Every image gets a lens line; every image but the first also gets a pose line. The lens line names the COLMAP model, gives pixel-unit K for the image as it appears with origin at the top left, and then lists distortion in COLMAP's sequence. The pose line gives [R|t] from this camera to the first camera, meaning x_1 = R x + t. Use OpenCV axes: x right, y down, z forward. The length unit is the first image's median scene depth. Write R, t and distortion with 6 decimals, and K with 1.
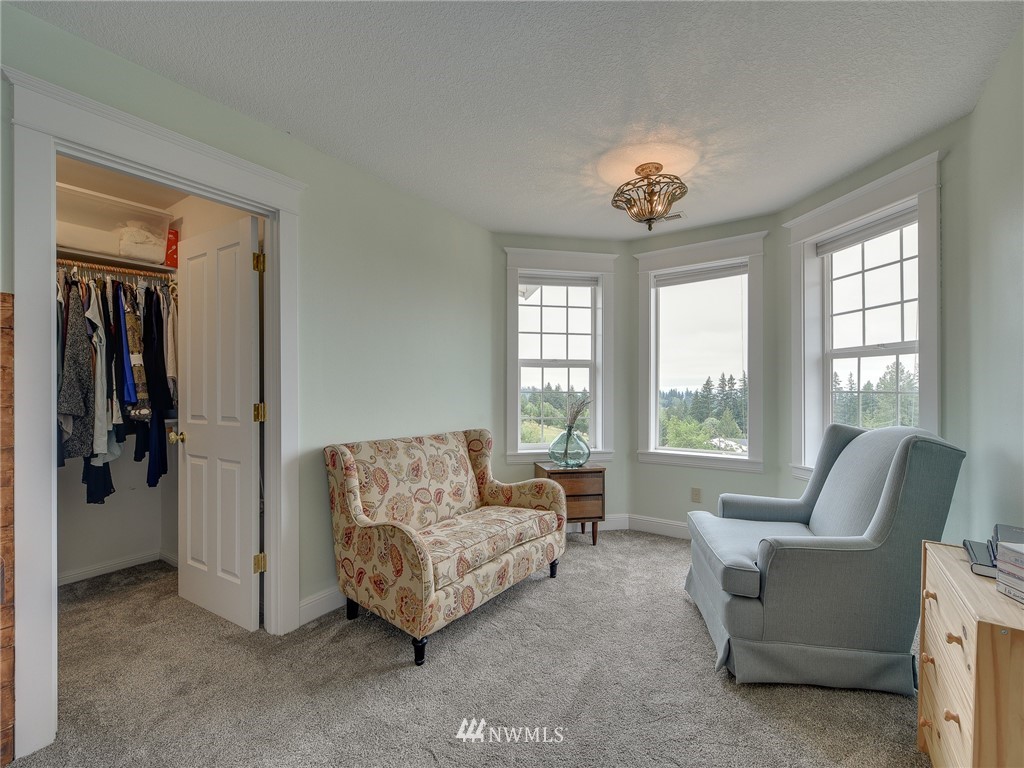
lens RADIAL K [[450.0, 0, 510.7], [0, 450.0, 389.1], [0, 0, 1]] dist [0.000154, -0.000898]
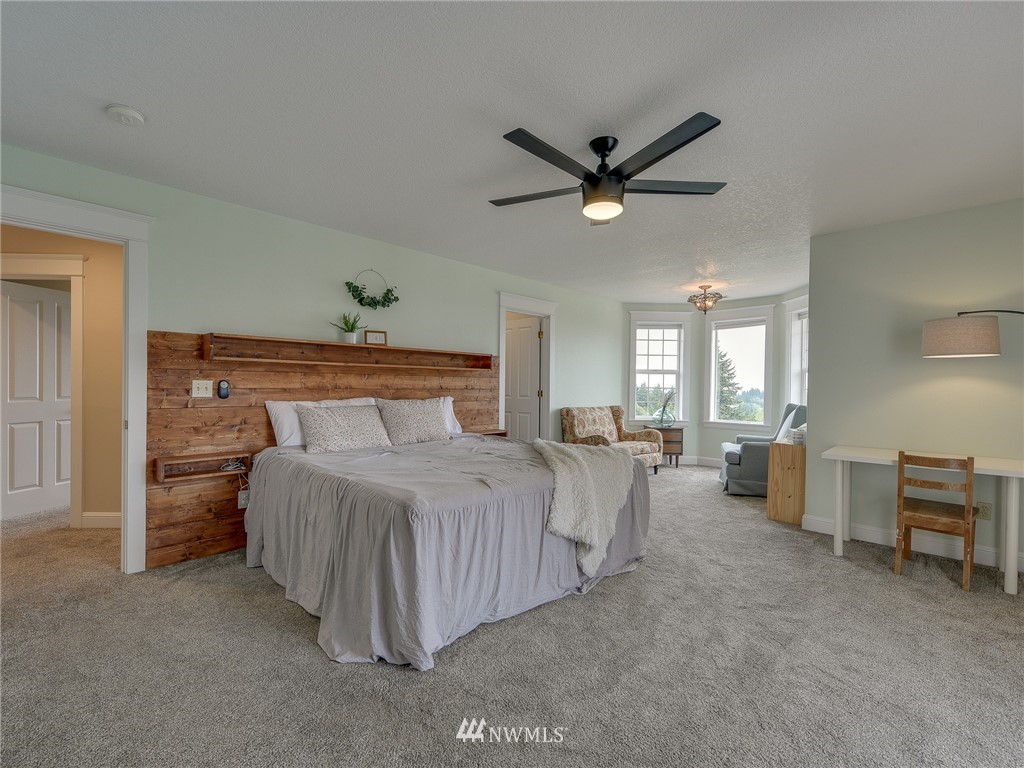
lens RADIAL K [[450.0, 0, 510.7], [0, 450.0, 389.1], [0, 0, 1]] dist [0.000154, -0.000898]
pose [[0.983385, 0.014135, -0.180980, -0.177365], [-0.012134, 0.999852, 0.012161, -0.002589], [0.181125, -0.009763, 0.983412, -1.067346]]
